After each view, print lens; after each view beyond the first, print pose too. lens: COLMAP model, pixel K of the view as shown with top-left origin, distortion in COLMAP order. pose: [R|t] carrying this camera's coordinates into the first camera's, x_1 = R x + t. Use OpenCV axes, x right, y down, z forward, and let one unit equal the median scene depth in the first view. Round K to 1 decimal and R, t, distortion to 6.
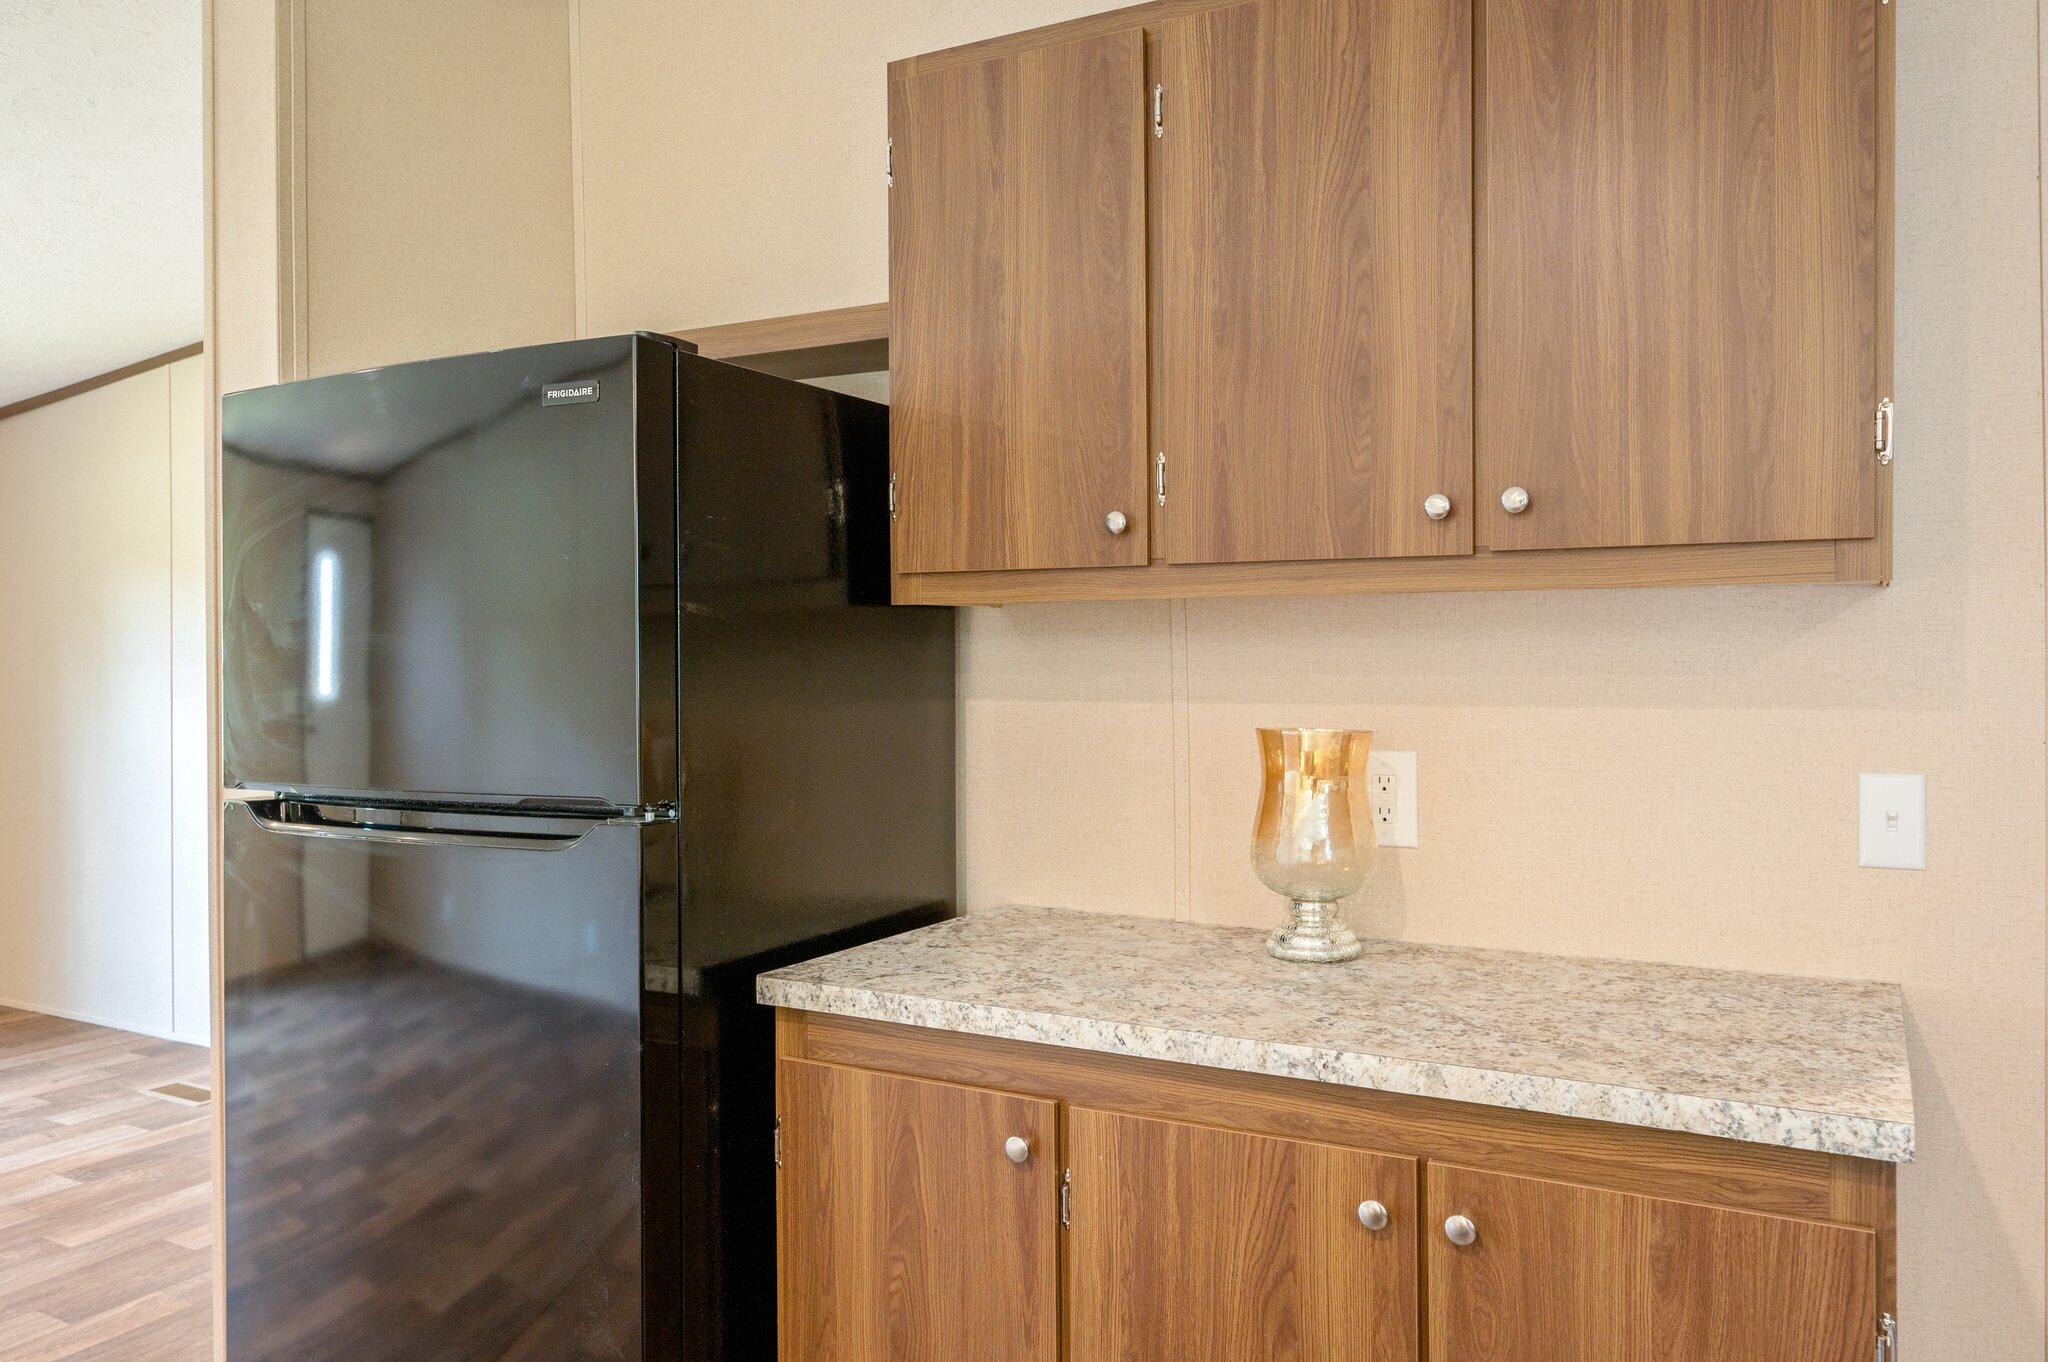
lens RADIAL K [[1501.0, 0, 1022.8], [0, 1501.0, 677.1], [0, 0, 1]] dist [0.002139, 0.000666]
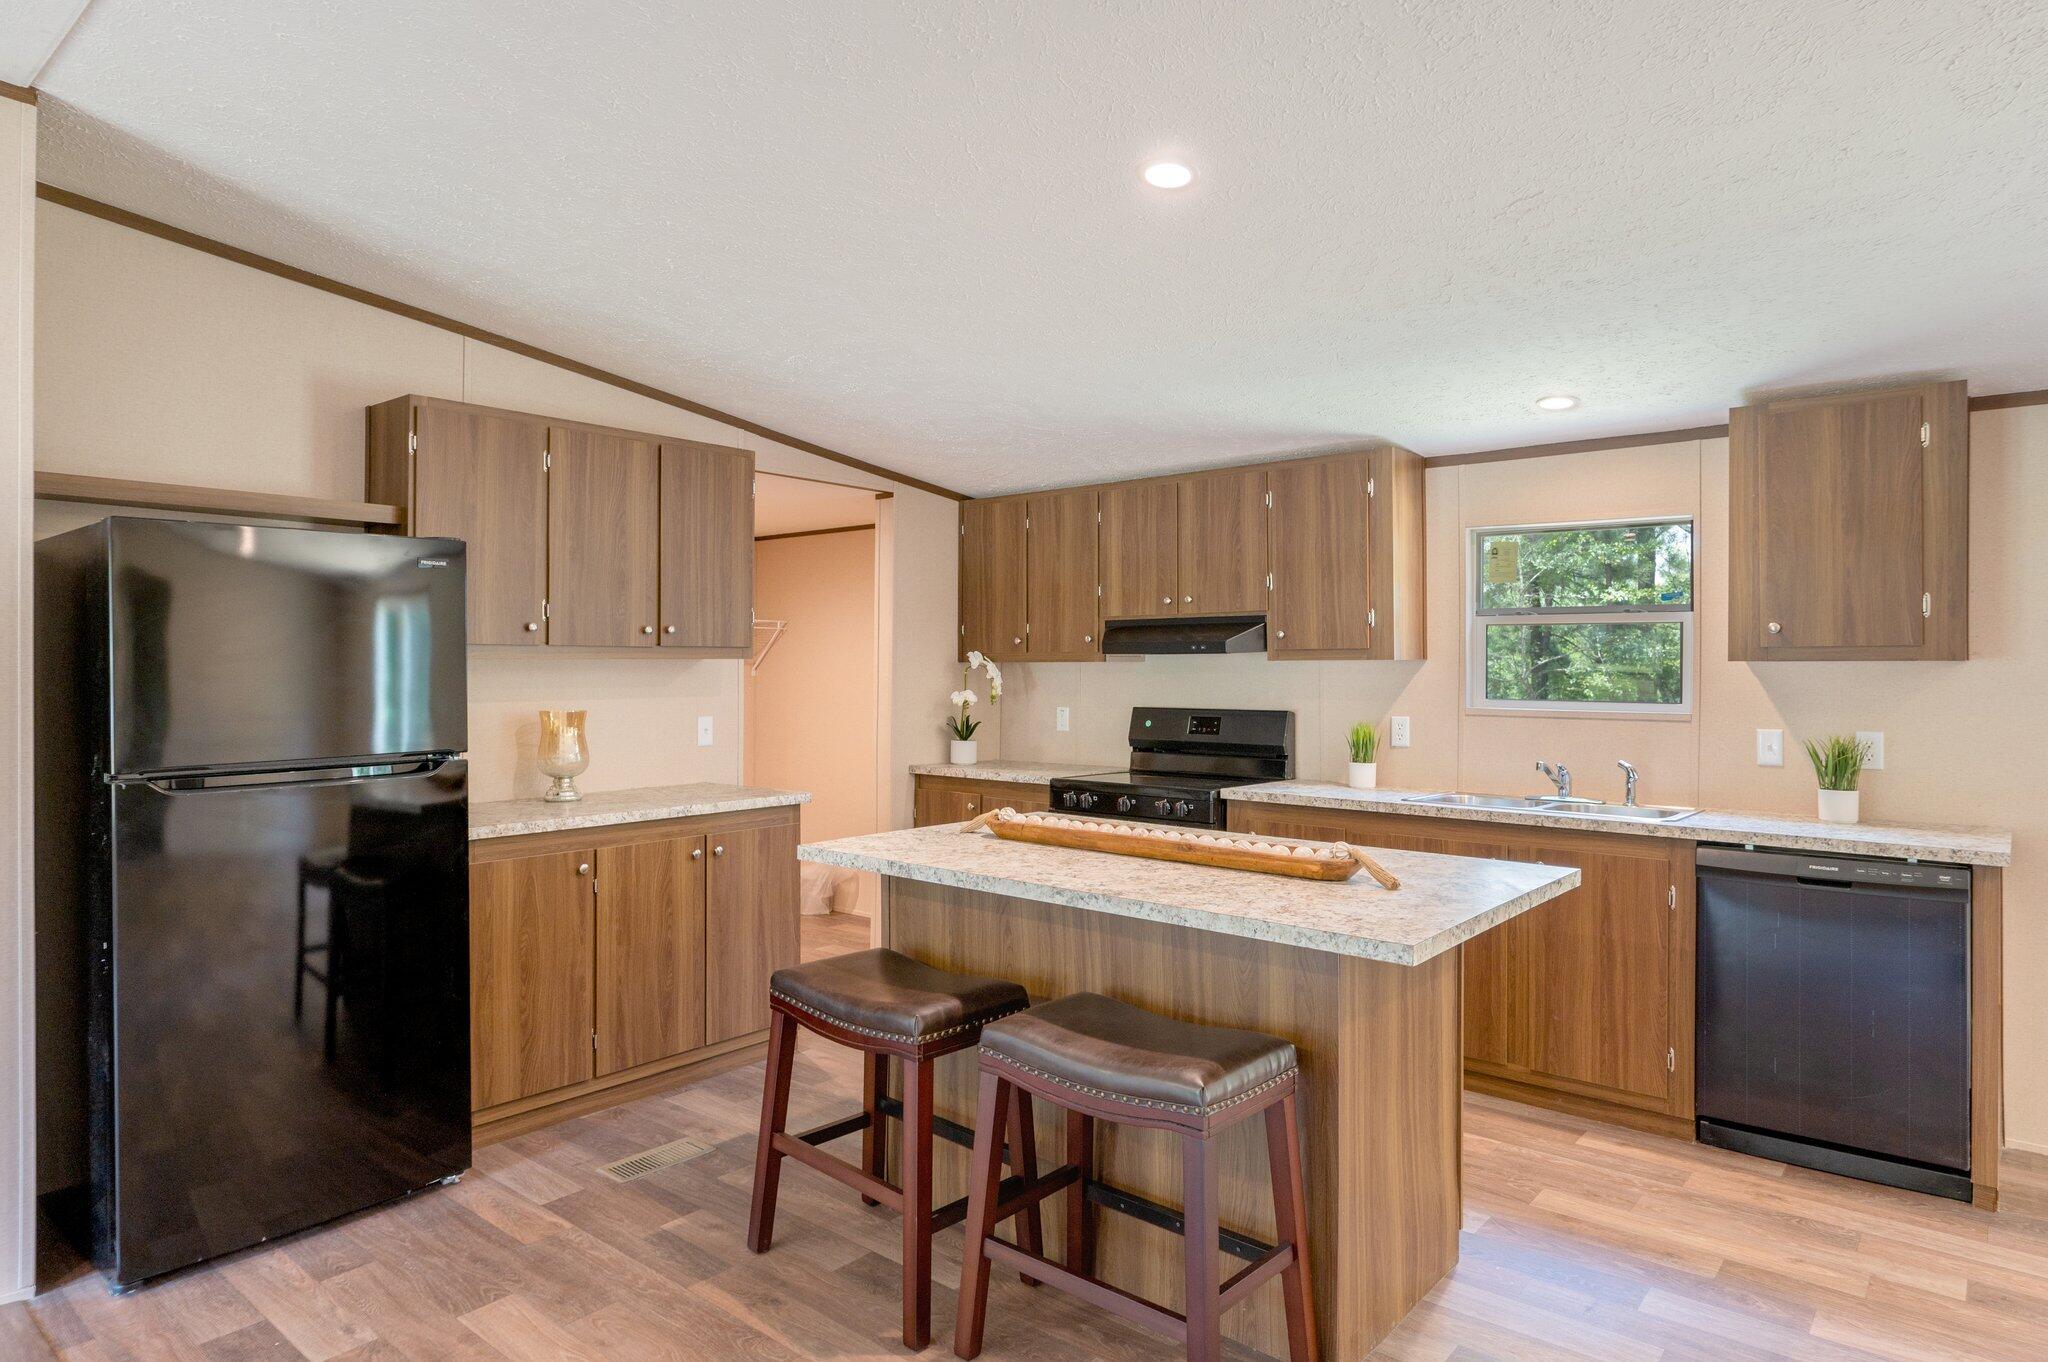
lens RADIAL K [[1202.5, 0, 1024.0], [0, 1202.5, 681.0], [0, 0, 1]] dist [0.014184, -0.001474]
pose [[0.195802, -0.009121, 0.980601, -1.943138], [0.008728, 0.999933, 0.007559, -0.026721], [-0.980605, 0.007079, 0.195868, -0.183012]]
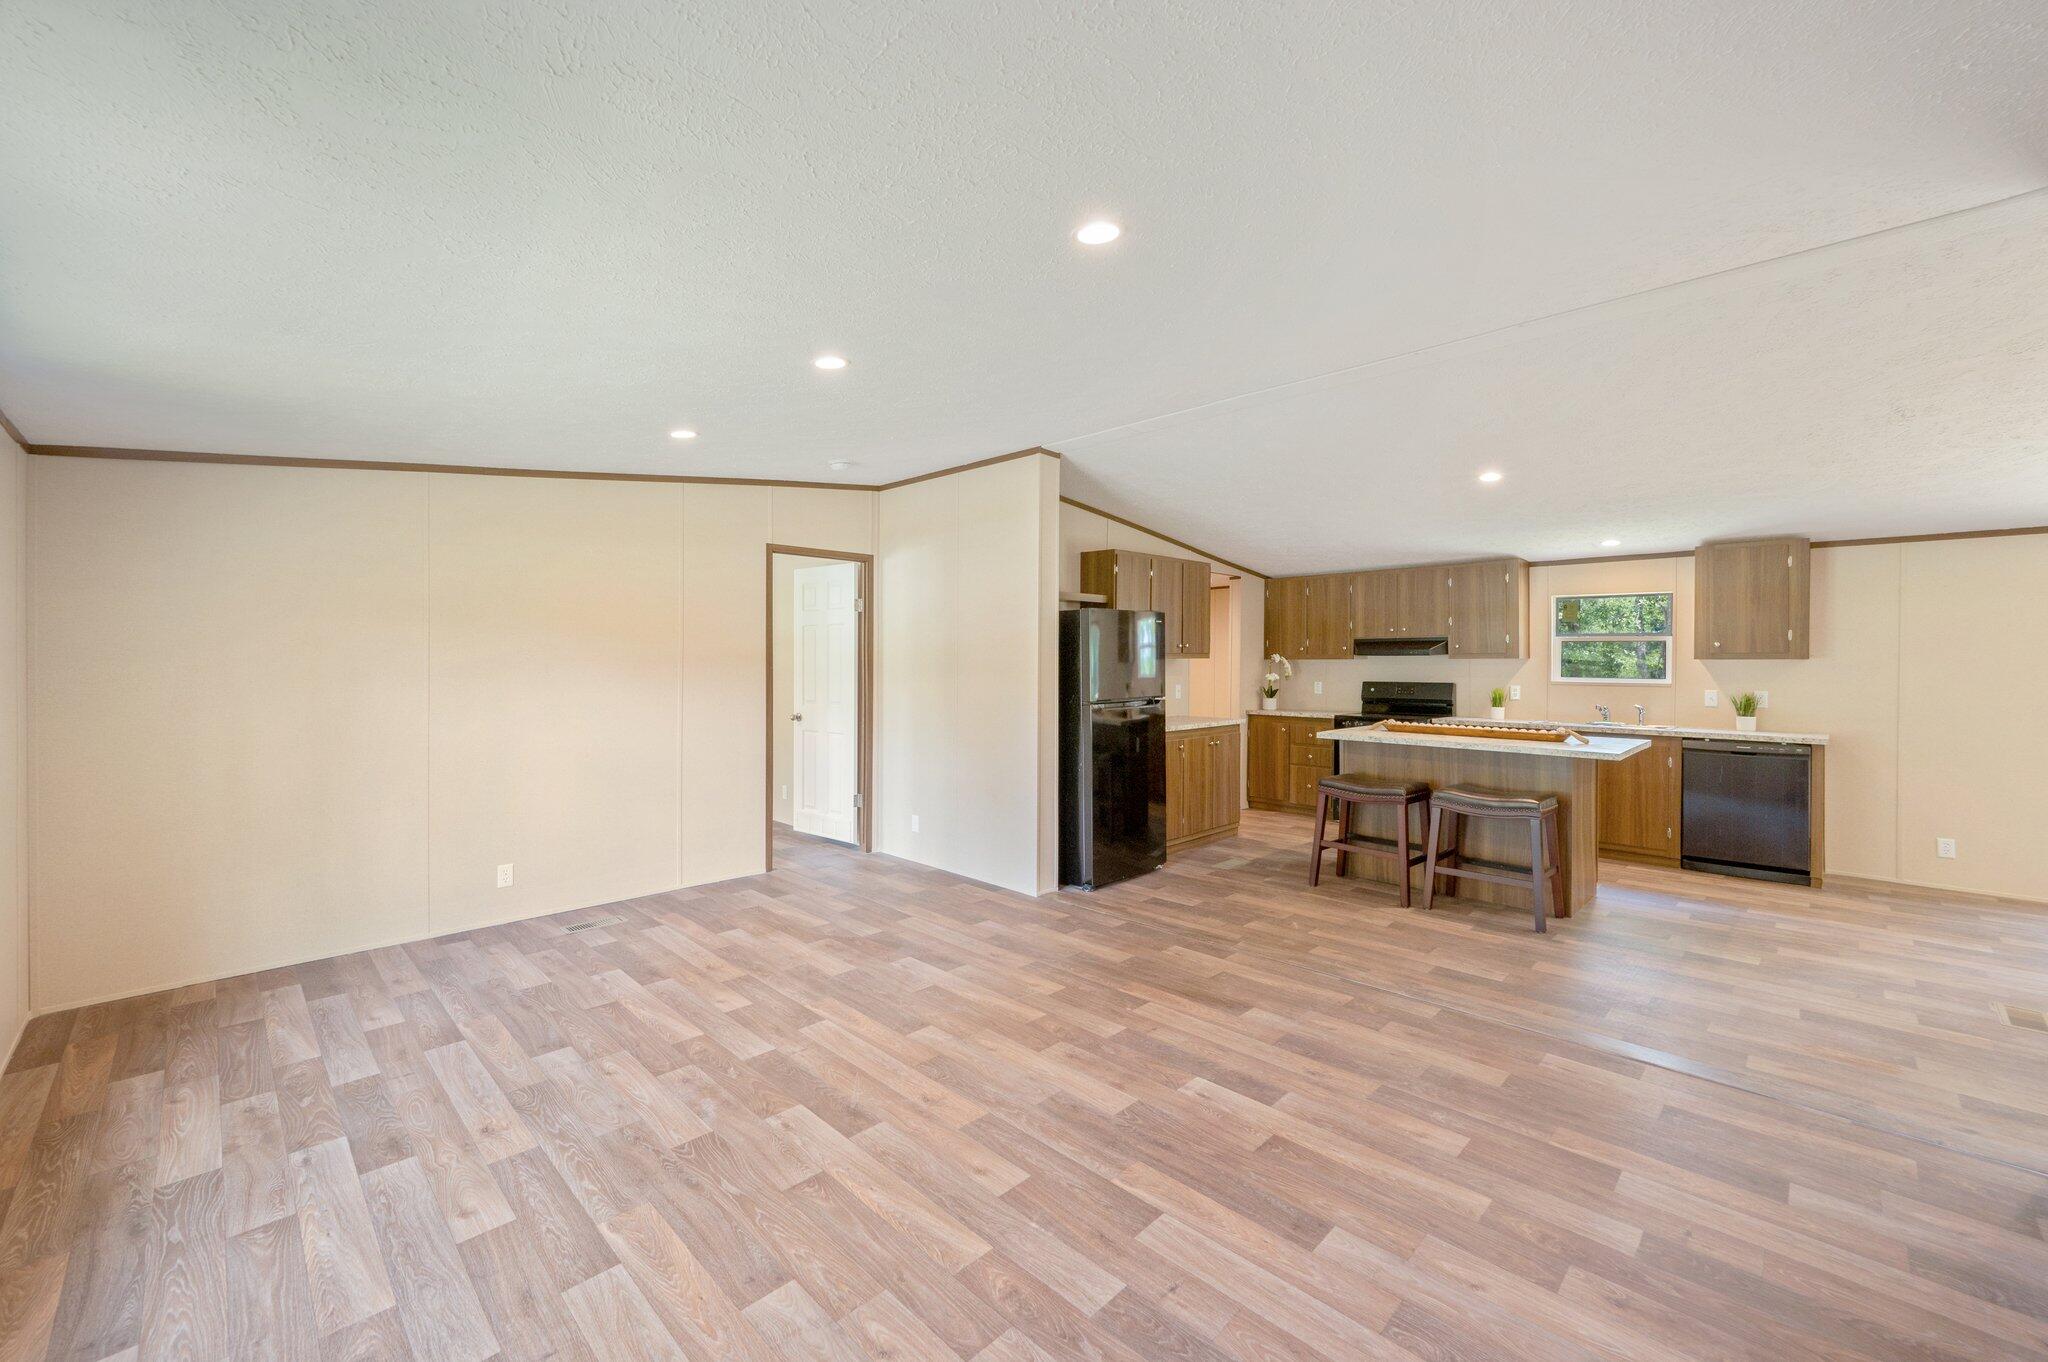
lens RADIAL K [[828.2, 0, 1021.9], [0, 828.2, 674.5], [0, 0, 1]] dist [0.000217, 0.000091]
pose [[0.277188, -0.012432, 0.960735, -3.532804], [0.008820, 0.999907, 0.010394, -0.031283], [-0.960775, 0.005593, 0.277272, 0.682965]]
